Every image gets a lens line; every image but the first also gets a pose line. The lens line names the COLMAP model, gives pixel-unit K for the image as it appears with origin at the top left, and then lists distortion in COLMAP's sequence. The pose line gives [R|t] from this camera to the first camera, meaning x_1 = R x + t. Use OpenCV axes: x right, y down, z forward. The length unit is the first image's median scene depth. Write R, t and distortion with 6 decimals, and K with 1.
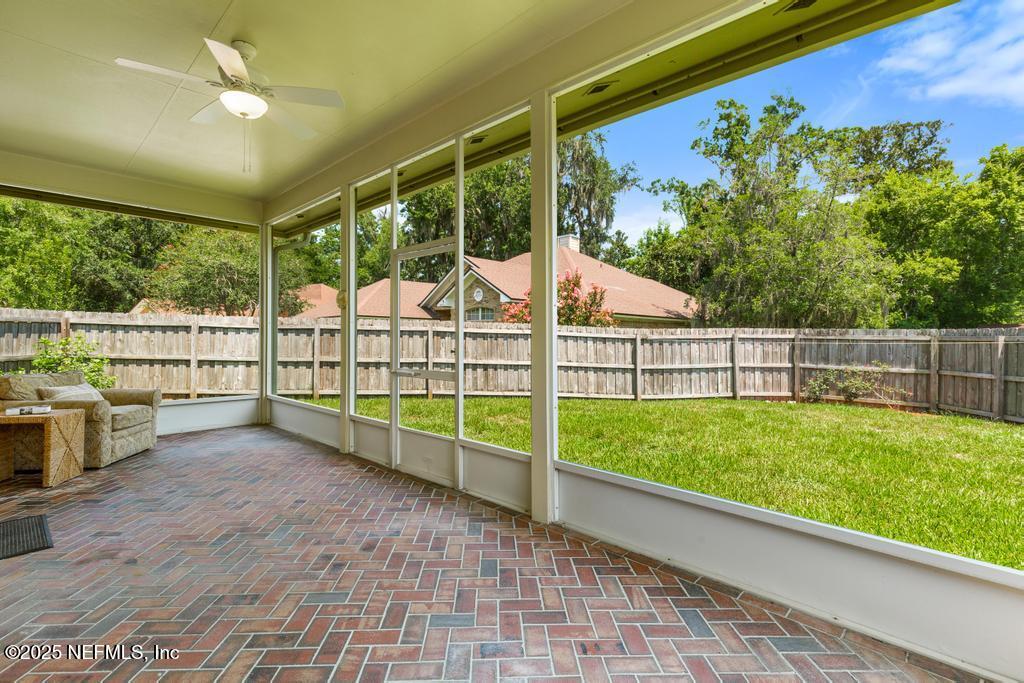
lens RADIAL K [[459.7, 0, 512.0], [0, 459.7, 341.5], [0, 0, 1]] dist [0.000441, 0.000029]
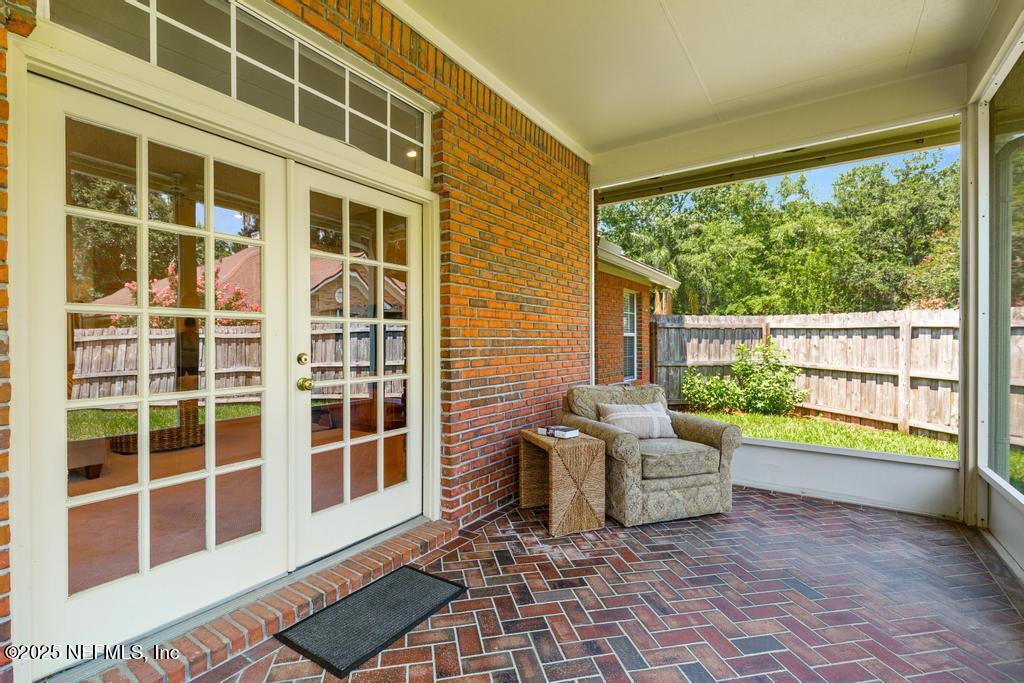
lens RADIAL K [[459.7, 0, 512.0], [0, 459.7, 341.5], [0, 0, 1]] dist [0.000441, 0.000029]
pose [[0.143004, -0.002470, -0.989719, -0.095335], [-0.008889, 0.999953, -0.003780, -0.004158], [0.989682, 0.009338, 0.142975, 0.324519]]
